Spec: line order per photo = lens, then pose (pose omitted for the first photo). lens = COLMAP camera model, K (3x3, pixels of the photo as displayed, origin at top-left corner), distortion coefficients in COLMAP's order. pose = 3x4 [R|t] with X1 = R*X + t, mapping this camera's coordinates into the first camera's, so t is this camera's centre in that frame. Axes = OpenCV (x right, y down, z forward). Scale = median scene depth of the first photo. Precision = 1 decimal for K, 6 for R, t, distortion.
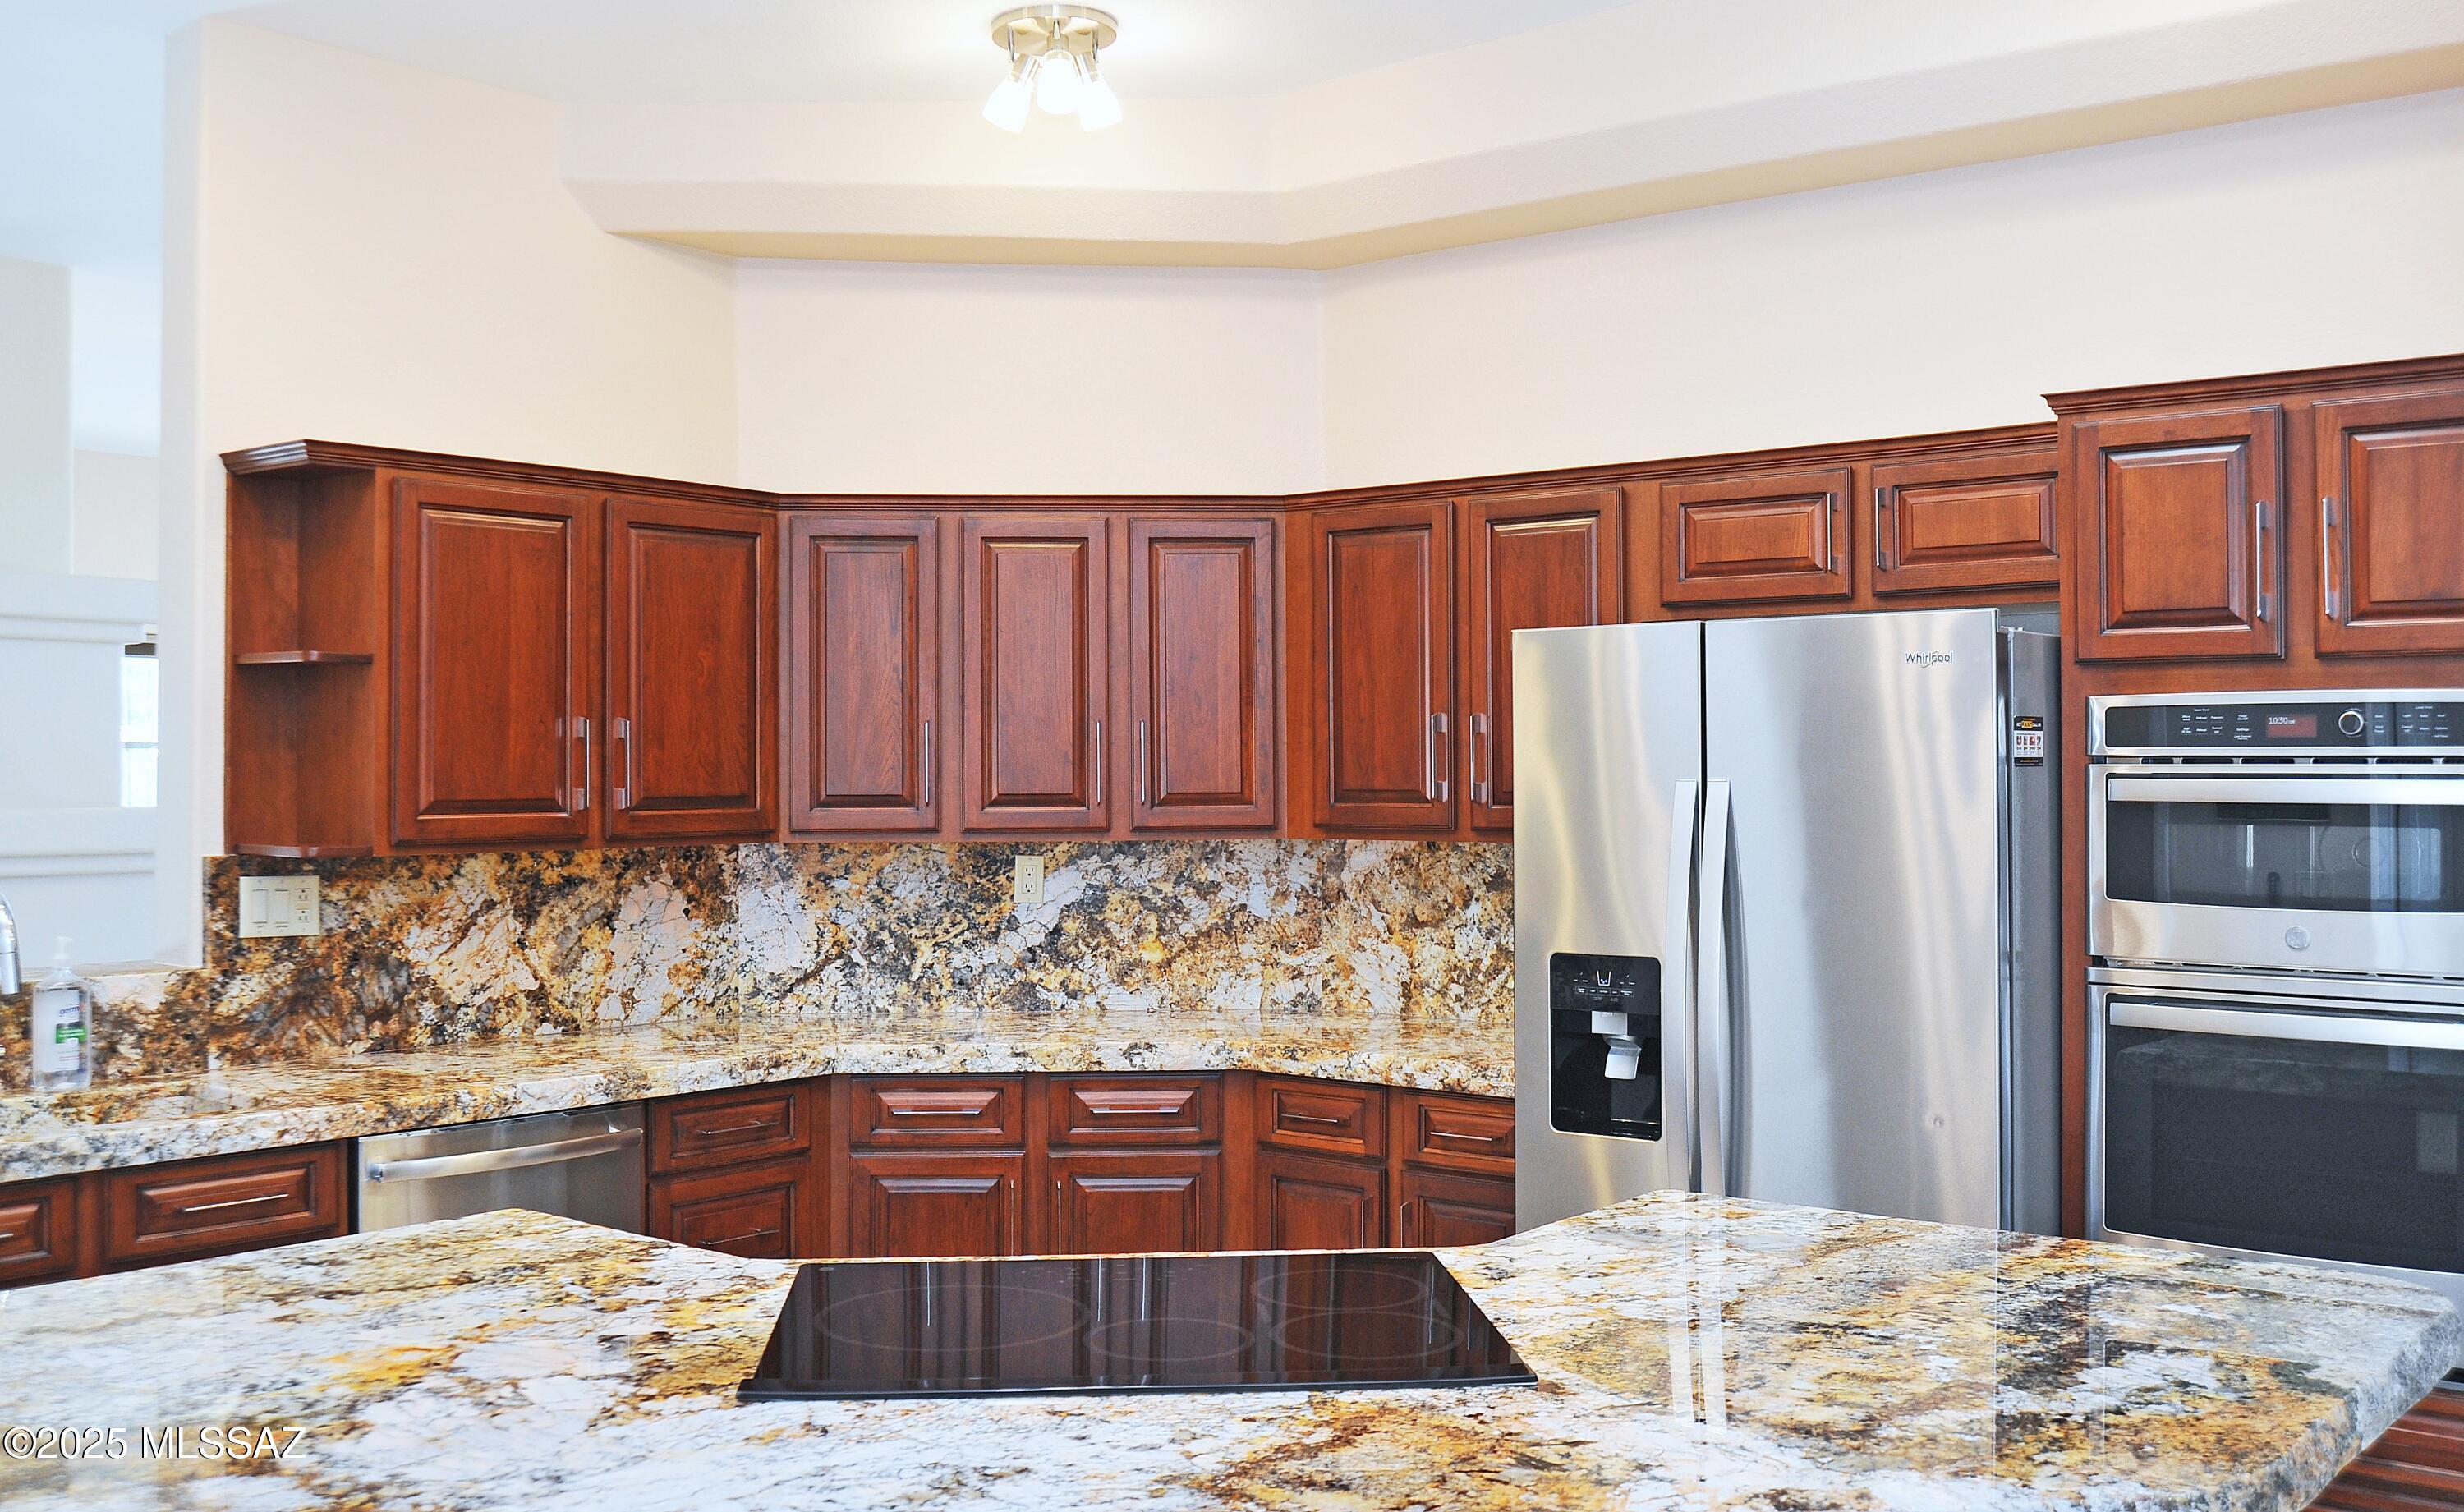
lens RADIAL K [[2367.2, 0, 1220.1], [0, 2367.2, 746.4], [0, 0, 1]] dist [-0.063368, 0.000000]
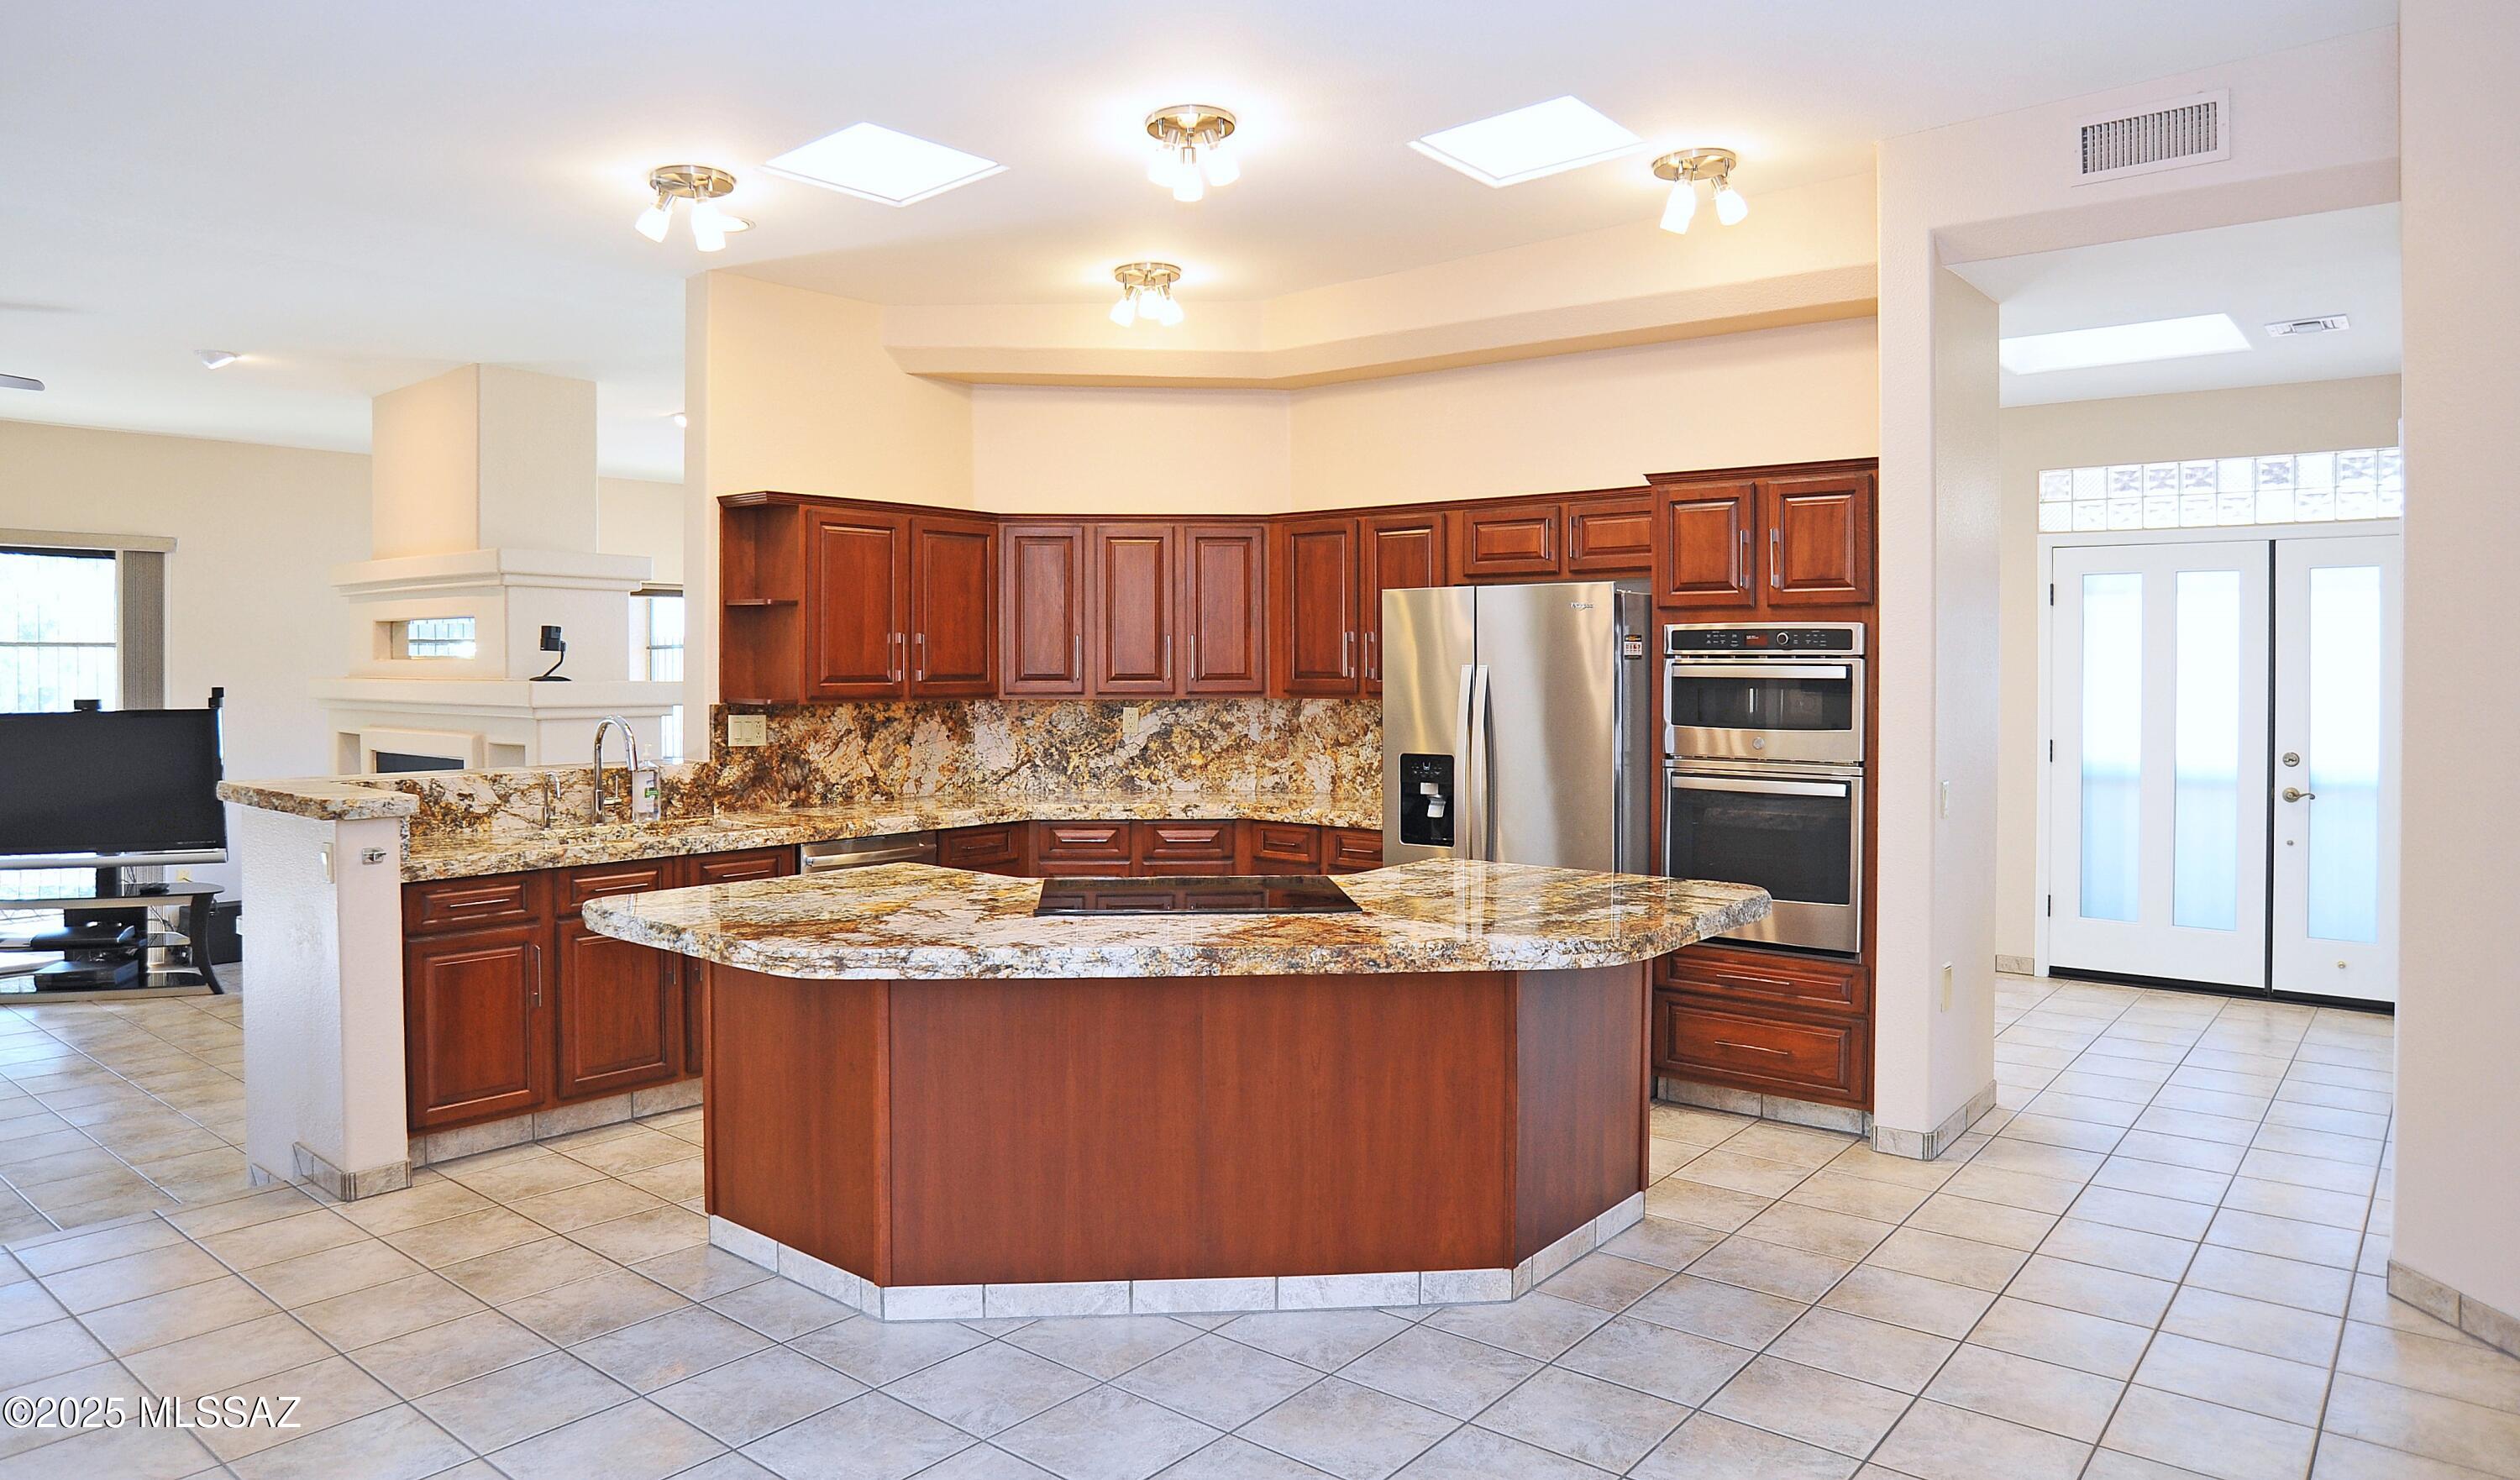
lens RADIAL K [[1627.8, 0, 1220.5], [0, 1627.8, 690.4], [0, 0, 1]] dist [0.006396, 0.001550]
pose [[0.999953, 0.002177, -0.009469, 0.001973], [-0.001935, 0.999673, 0.025486, 0.000099], [0.009521, -0.025466, 0.999630, -0.308818]]
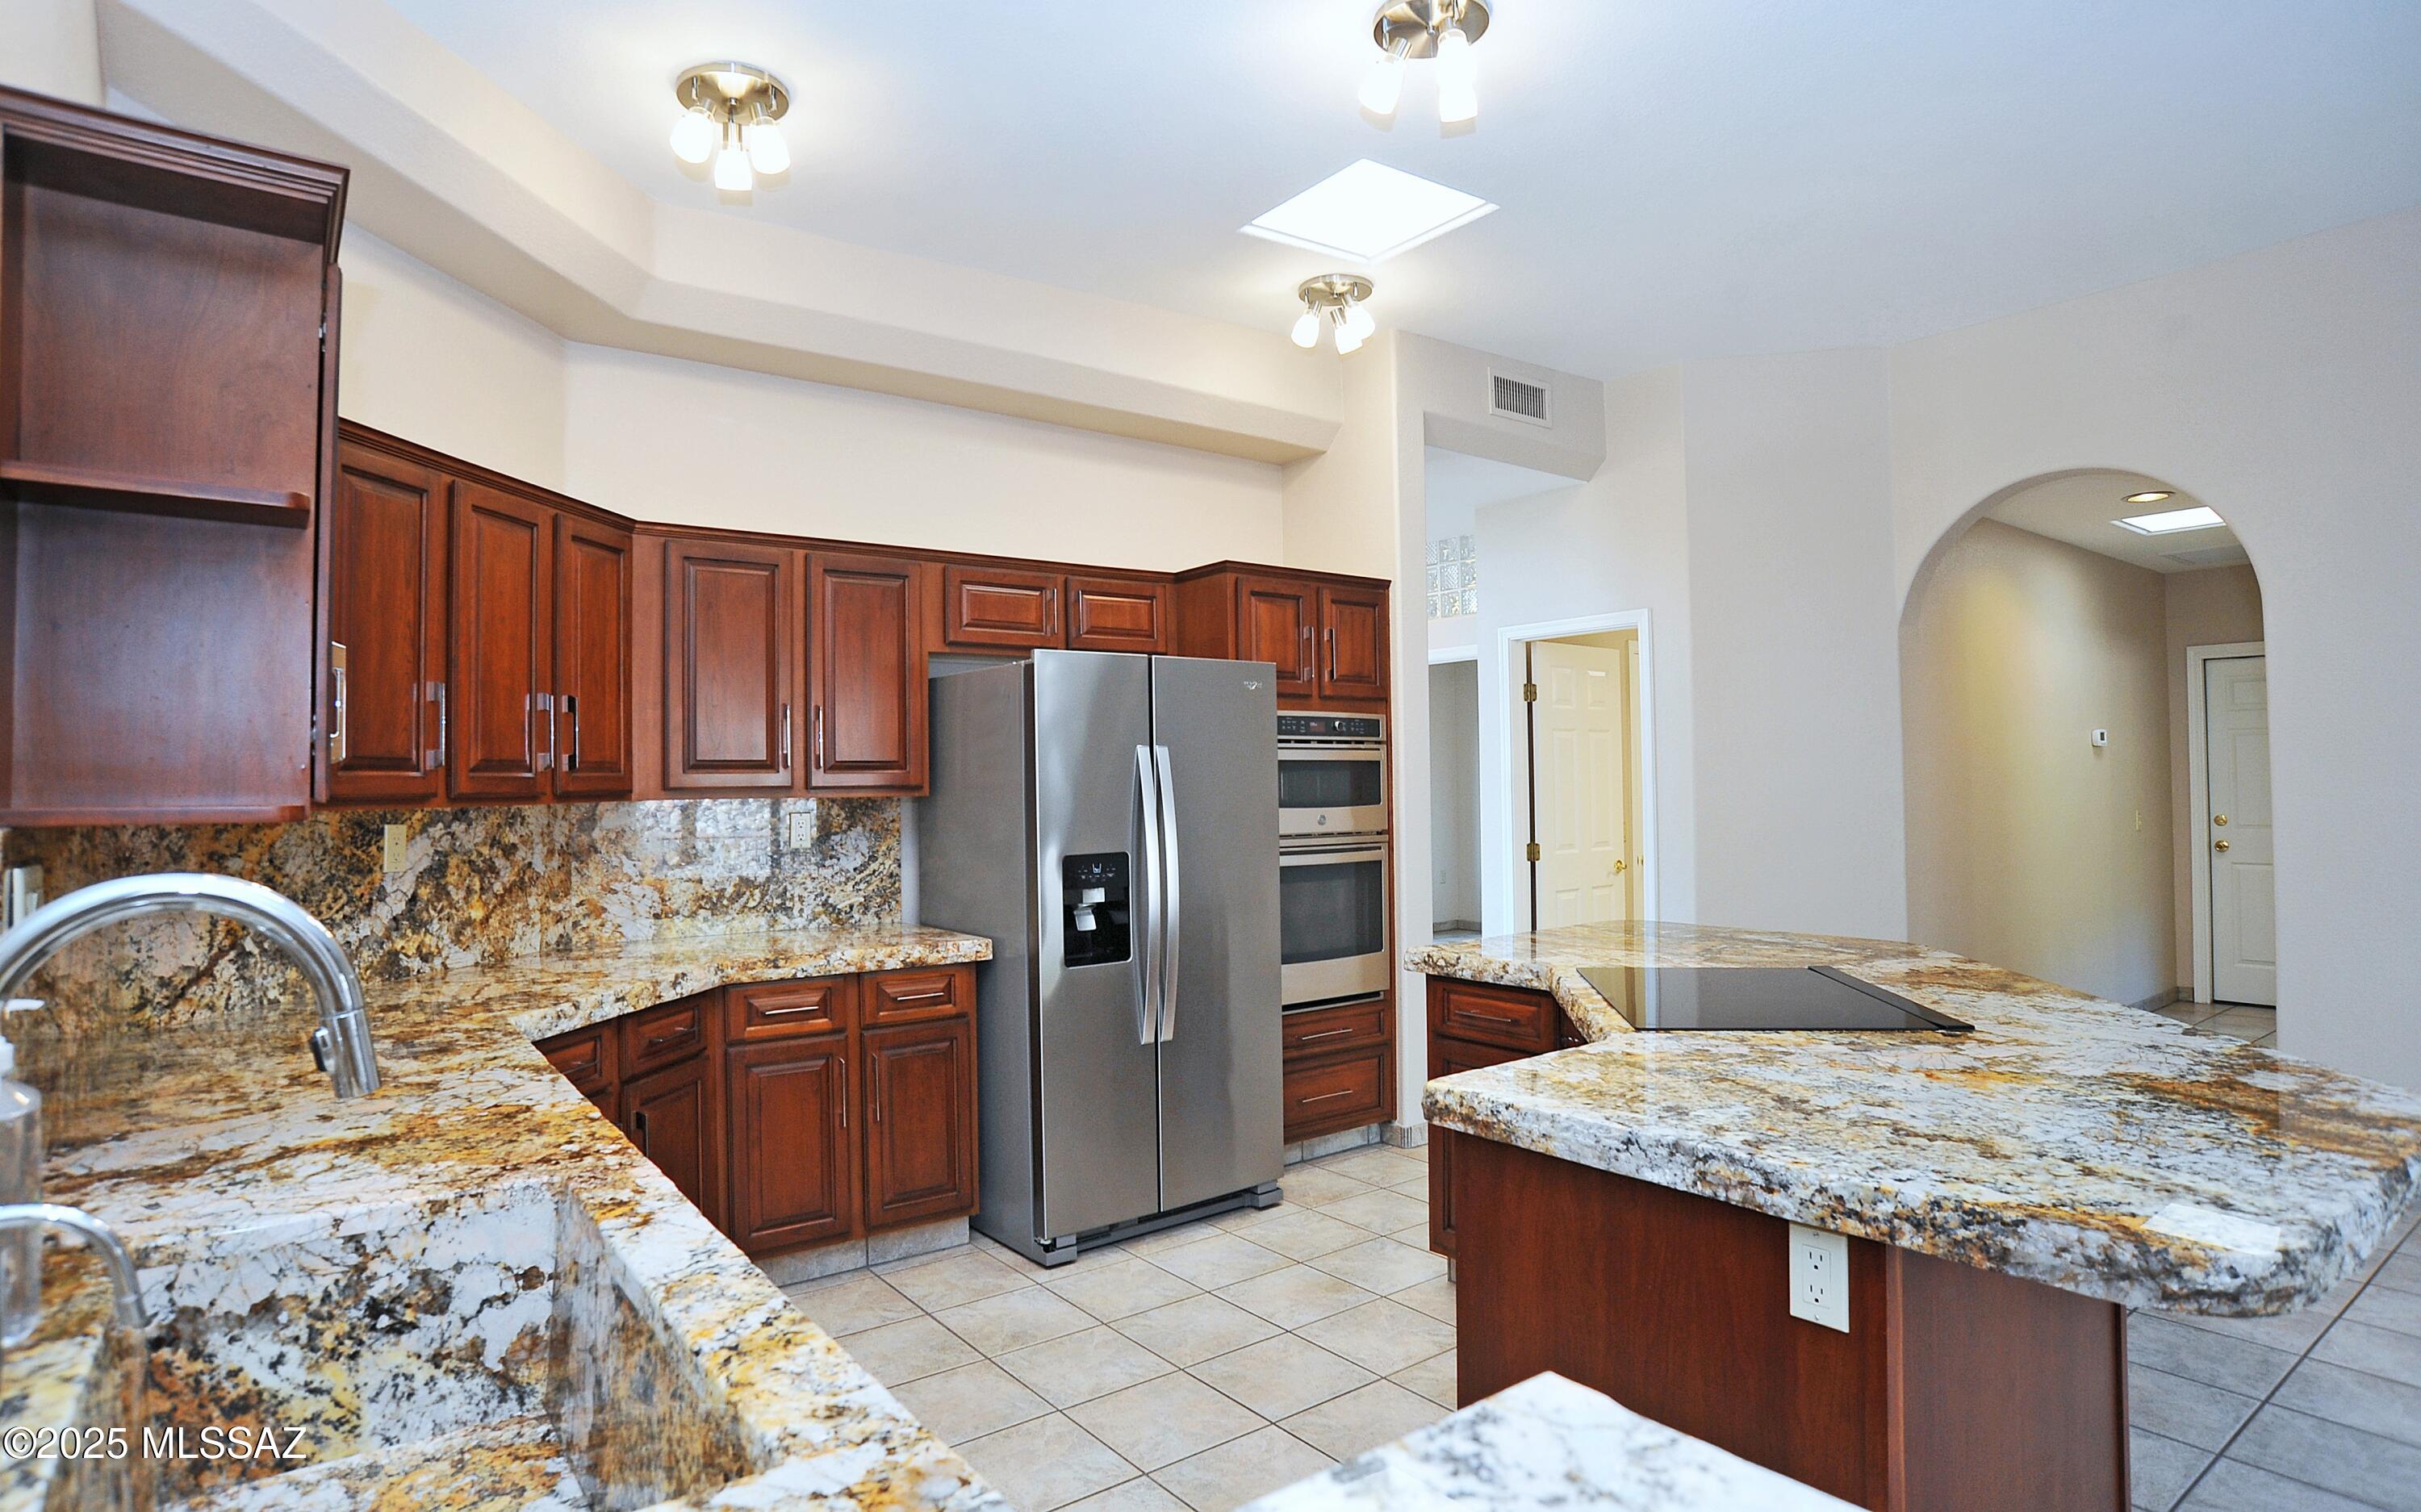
lens RADIAL K [[1292.6, 0, 1204.3], [0, 1292.6, 748.5], [0, 0, 1]] dist [-0.029963, 0.000398]
pose [[0.249147, 0.024085, 0.968166, -0.581227], [0.004859, 0.999647, -0.026118, 0.033136], [-0.968454, 0.011212, 0.248942, 0.595209]]
